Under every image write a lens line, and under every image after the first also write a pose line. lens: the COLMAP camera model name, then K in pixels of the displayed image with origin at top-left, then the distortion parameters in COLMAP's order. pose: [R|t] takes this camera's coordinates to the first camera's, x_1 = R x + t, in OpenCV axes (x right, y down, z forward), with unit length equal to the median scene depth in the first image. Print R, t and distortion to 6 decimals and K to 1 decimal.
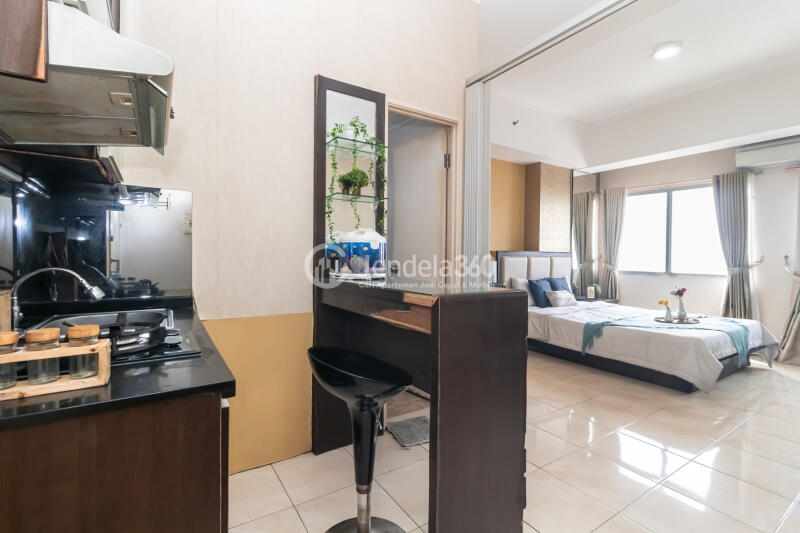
lens RADIAL K [[370.6, 0, 402.8], [0, 370.6, 263.3], [0, 0, 1]] dist [0.001199, 0.000365]
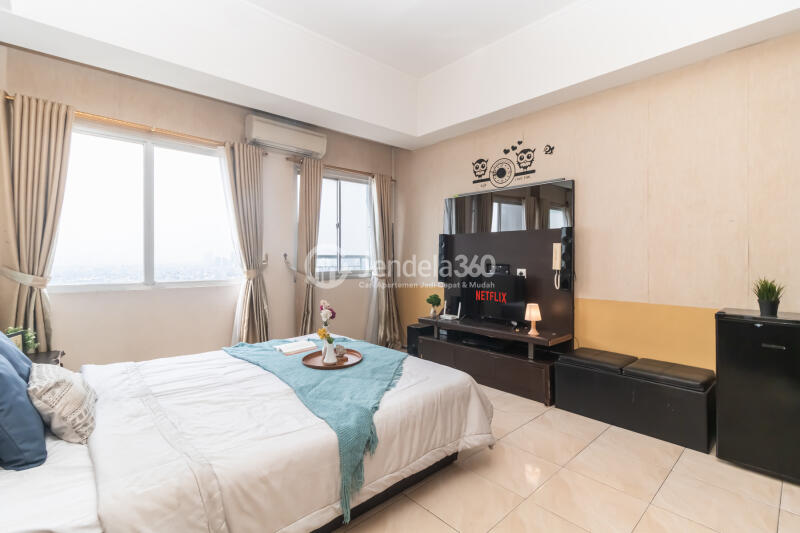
lens RADIAL K [[370.6, 0, 402.8], [0, 370.6, 263.3], [0, 0, 1]] dist [0.001199, 0.000365]
pose [[-0.163083, -0.020922, 0.986390, 0.093964], [0.017175, 0.999563, 0.024041, -0.012715], [-0.986463, 0.020862, -0.162652, 0.769504]]
